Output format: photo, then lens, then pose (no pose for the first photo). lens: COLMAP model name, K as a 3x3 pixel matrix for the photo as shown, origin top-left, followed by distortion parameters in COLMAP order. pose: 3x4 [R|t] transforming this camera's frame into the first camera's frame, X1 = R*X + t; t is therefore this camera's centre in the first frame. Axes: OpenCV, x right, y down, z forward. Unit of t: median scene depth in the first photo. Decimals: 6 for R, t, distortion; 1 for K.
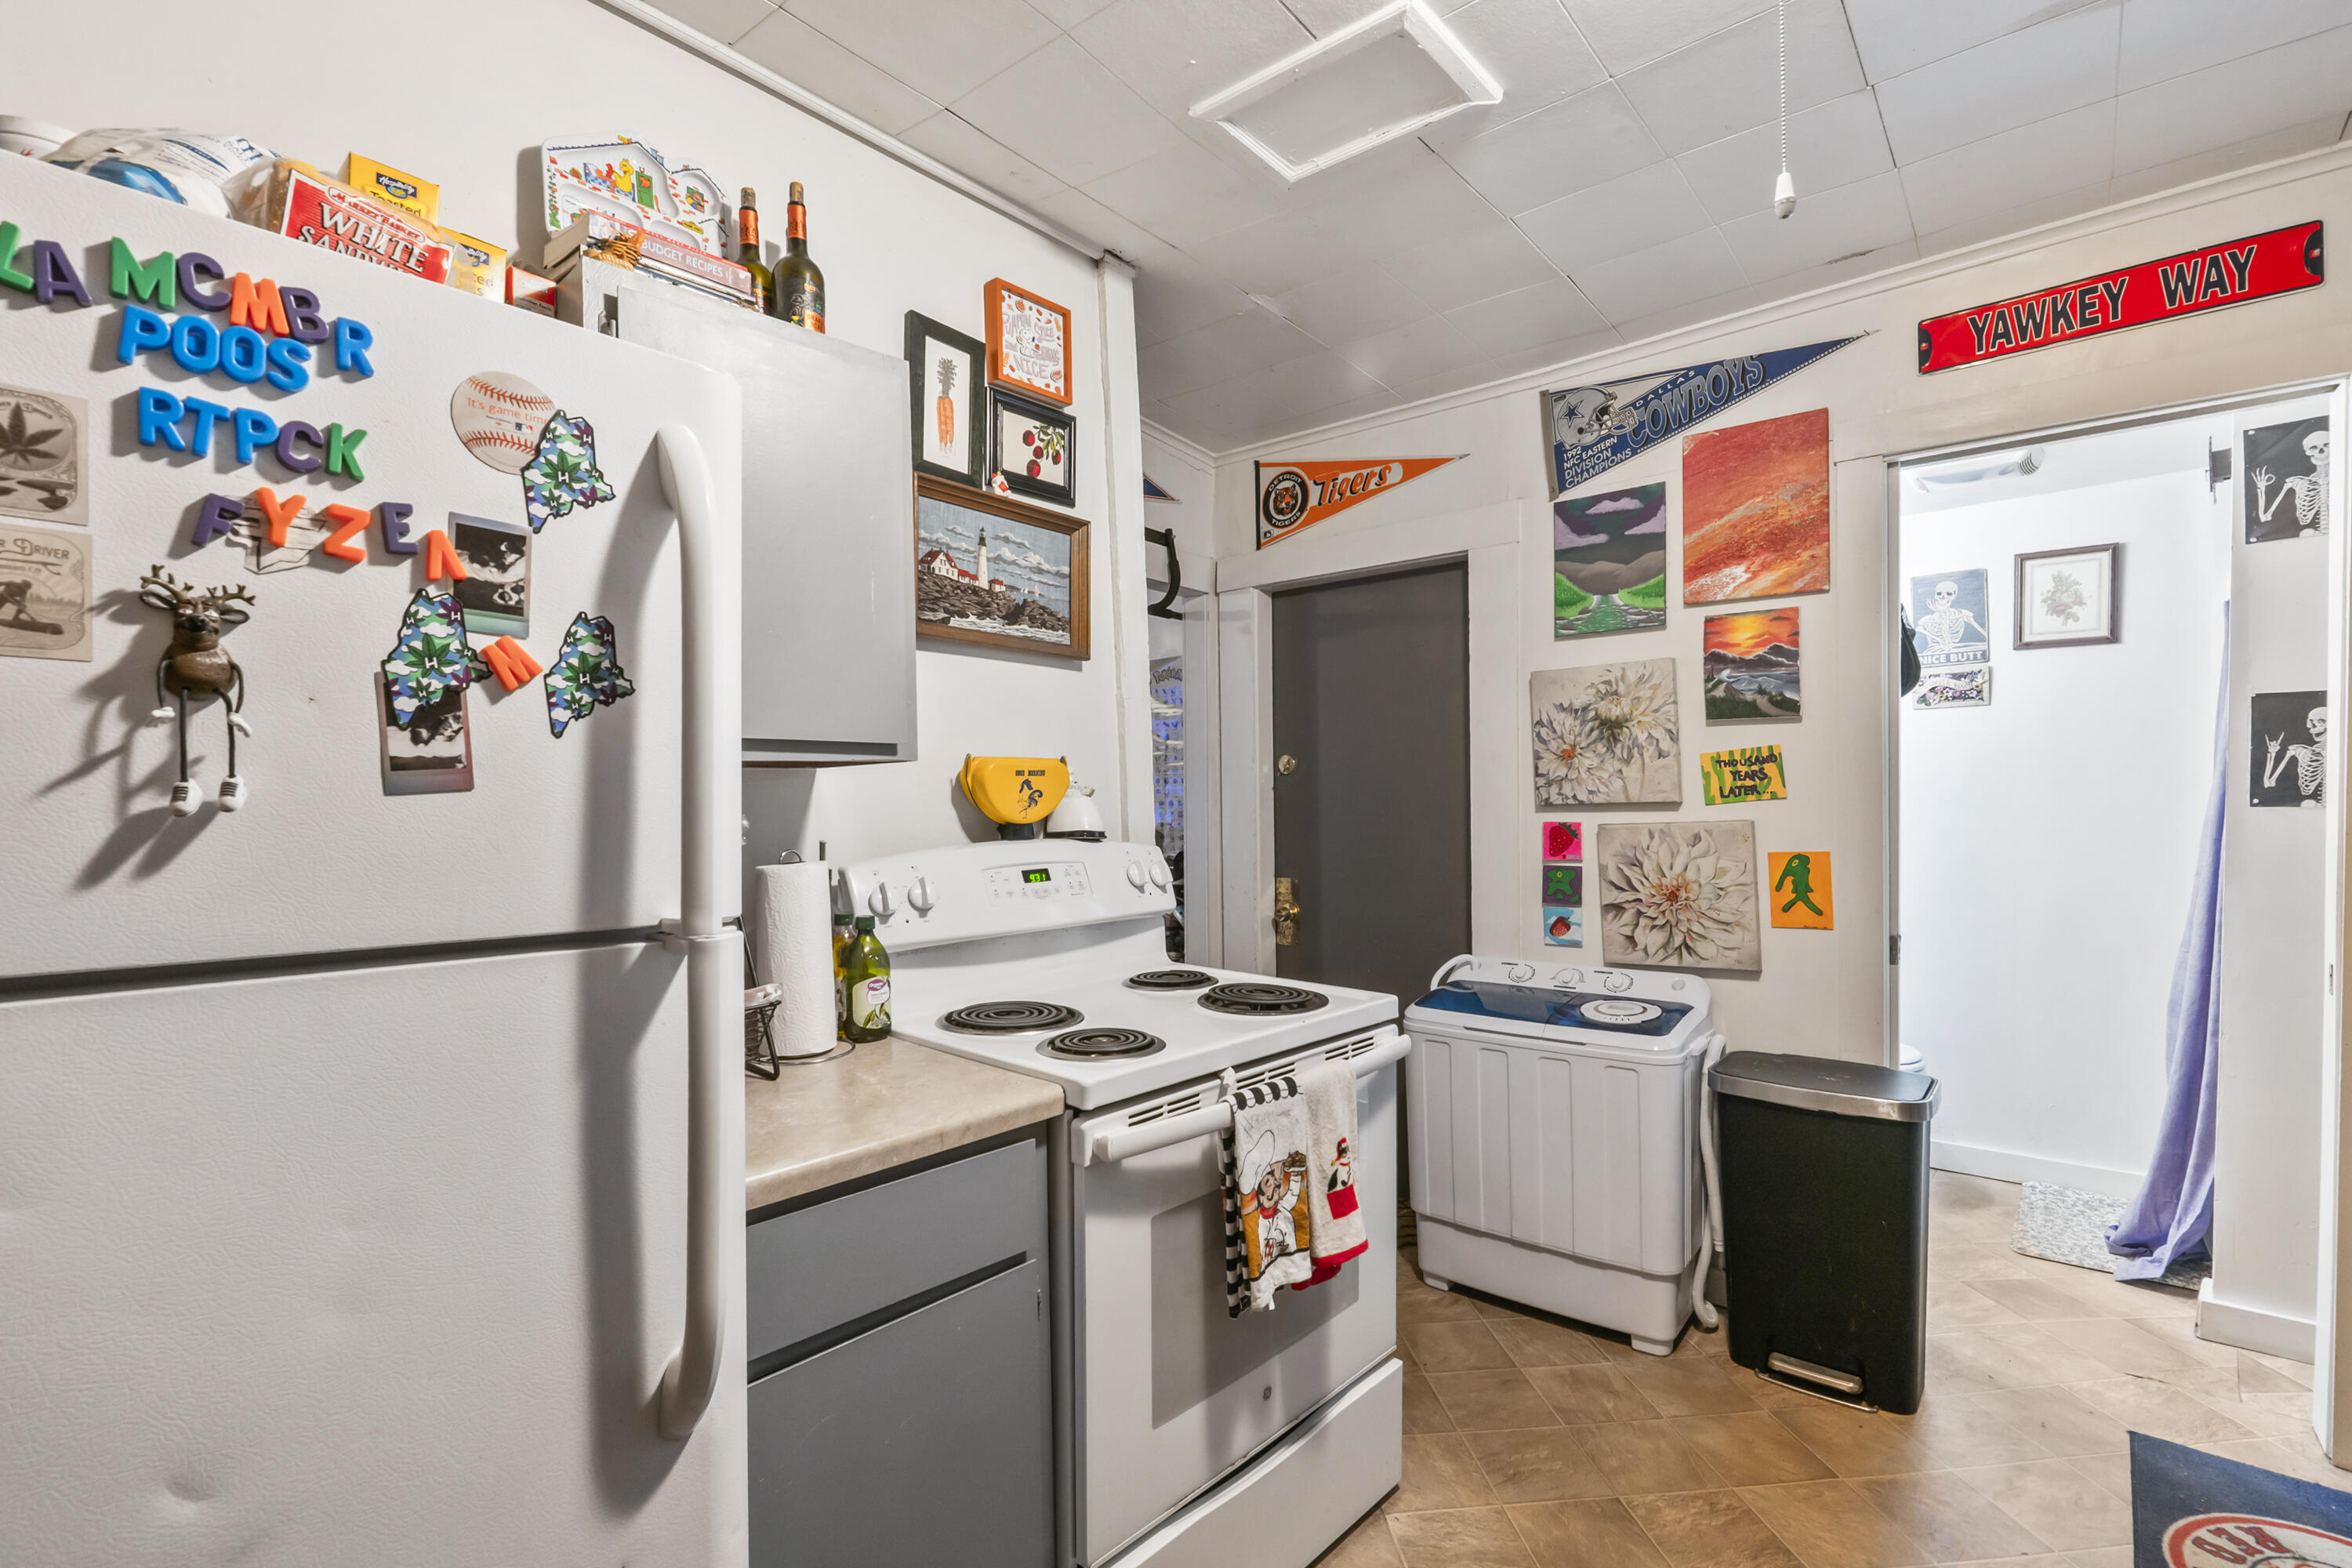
lens RADIAL K [[1052.6, 0, 1174.5], [0, 1052.6, 806.6], [0, 0, 1]] dist [-0.008116, 0.001352]
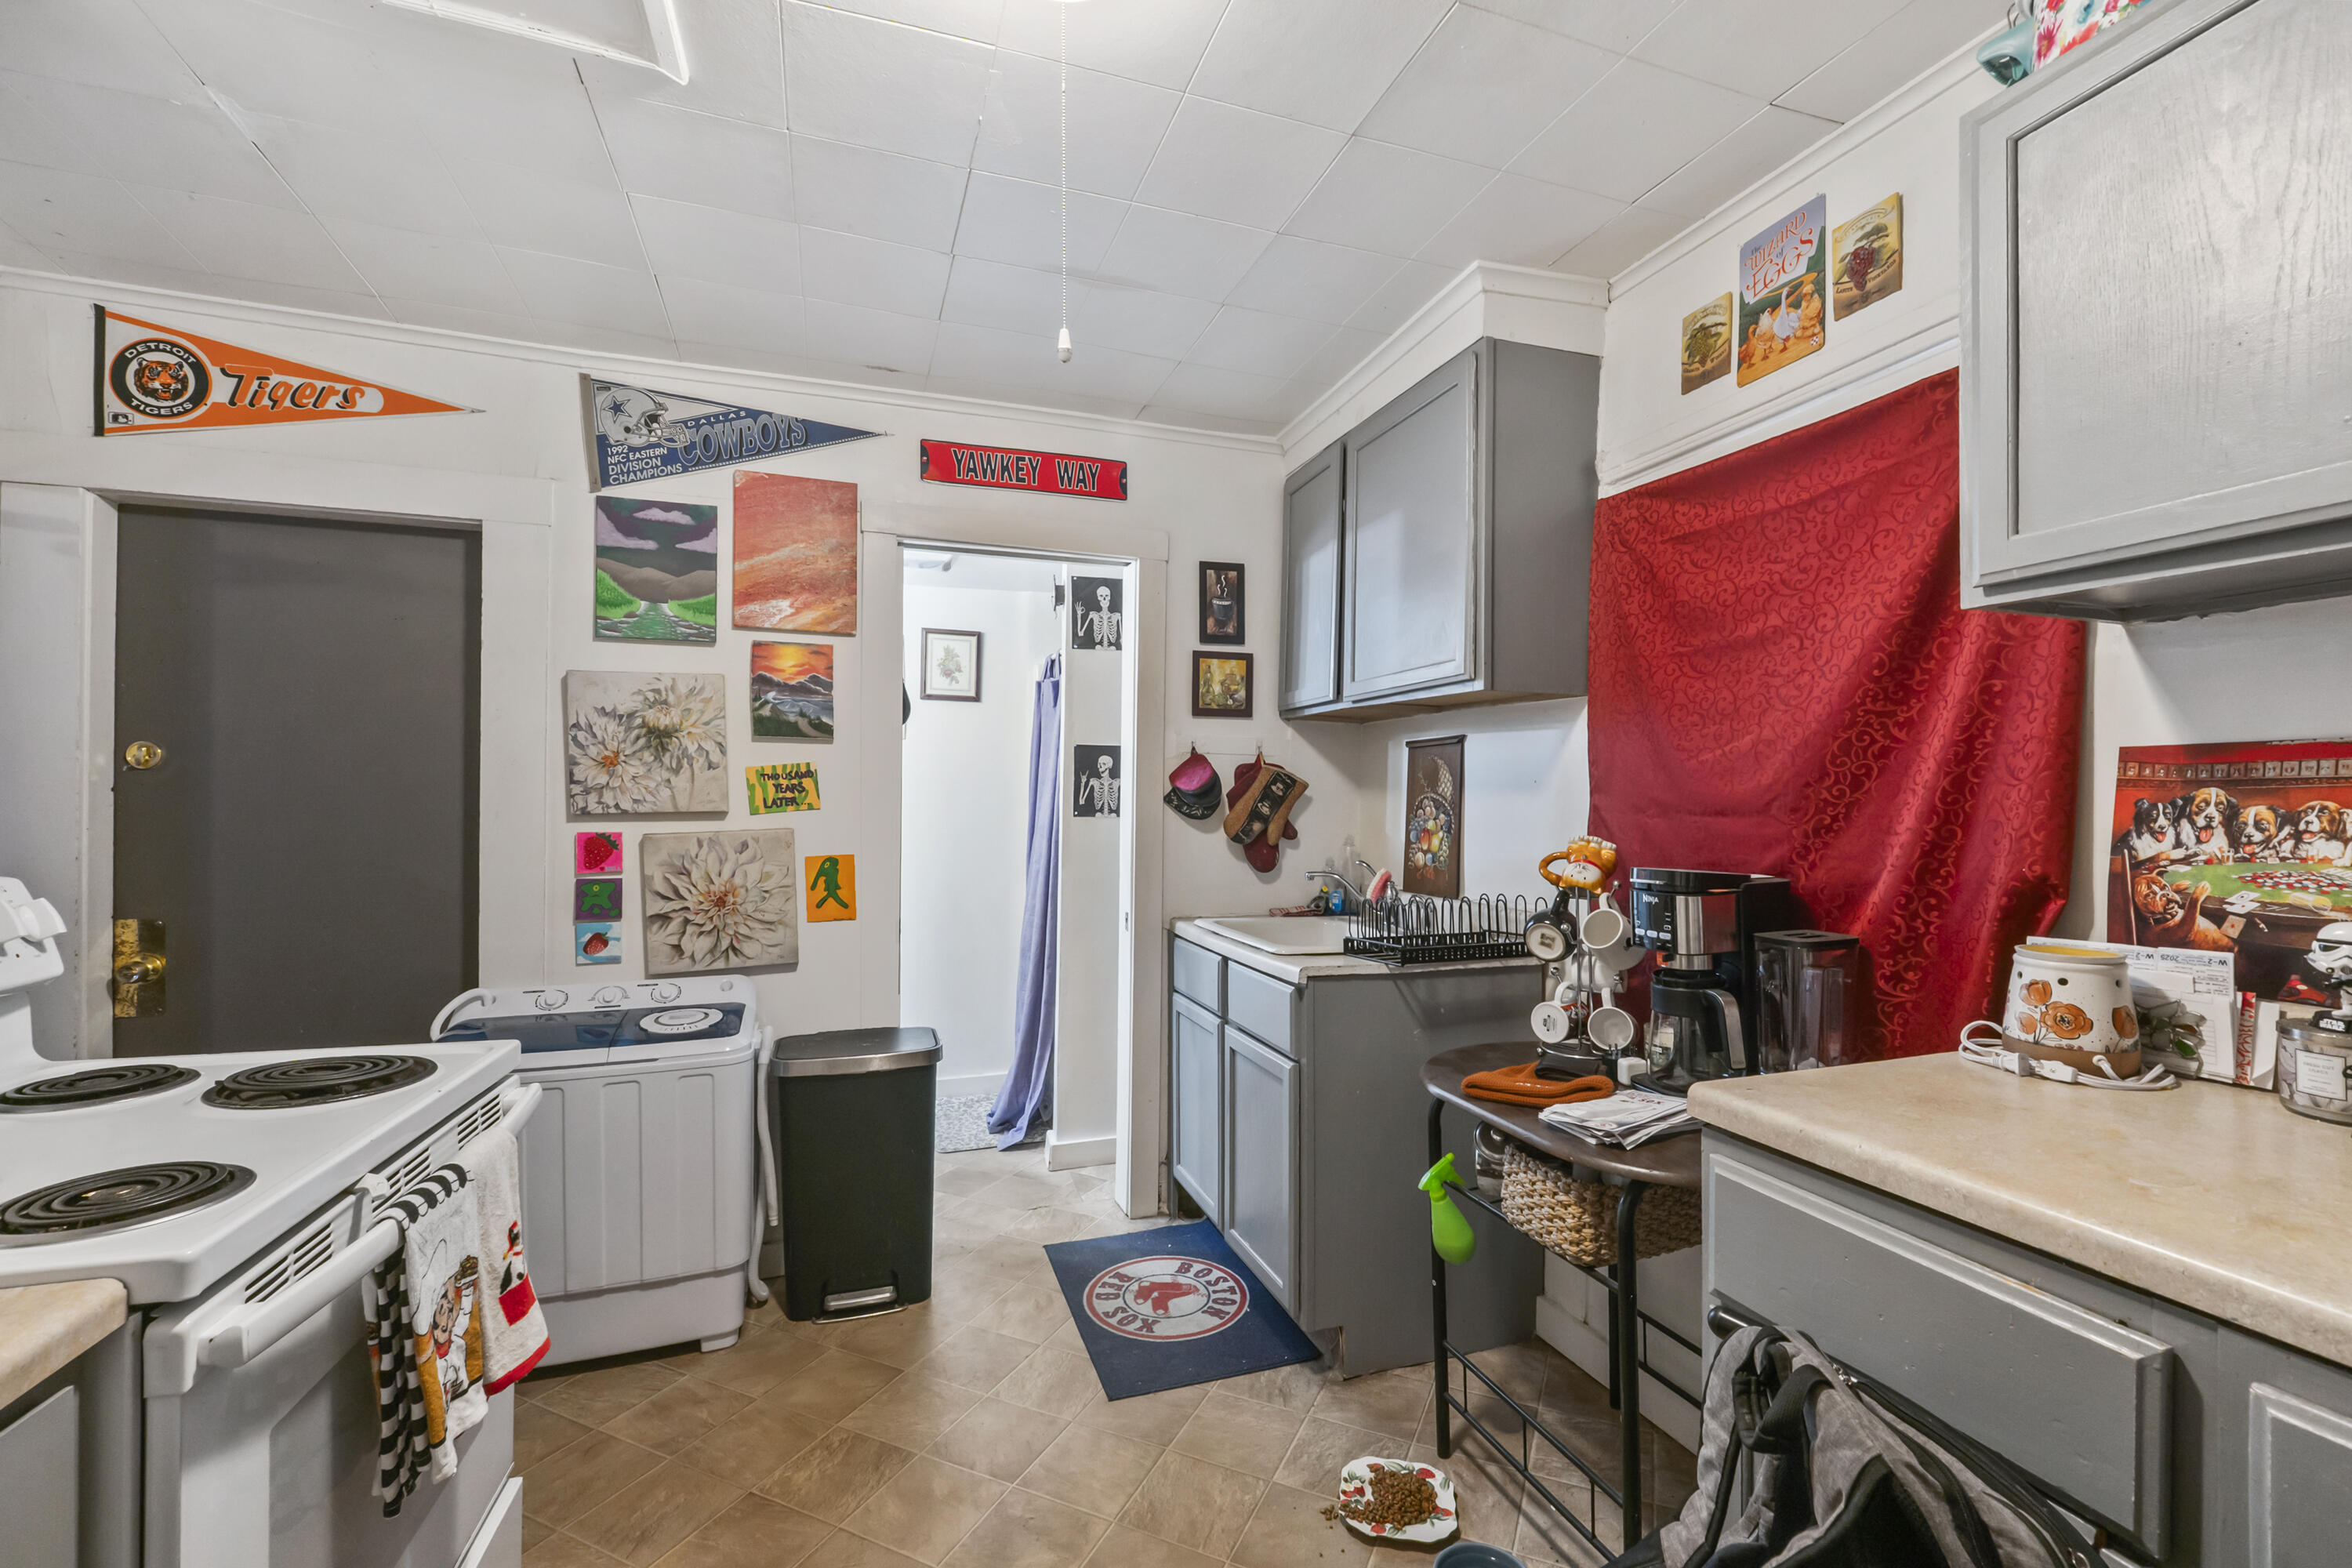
lens RADIAL K [[1004.2, 0, 1184.3], [0, 1004.2, 792.9], [0, 0, 1]] dist [-0.007824, 0.000209]
pose [[0.490581, 0.022170, 0.871114, -0.179116], [0.000305, 0.999672, -0.025613, 0.002692], [-0.871396, 0.012831, 0.490413, 0.111737]]
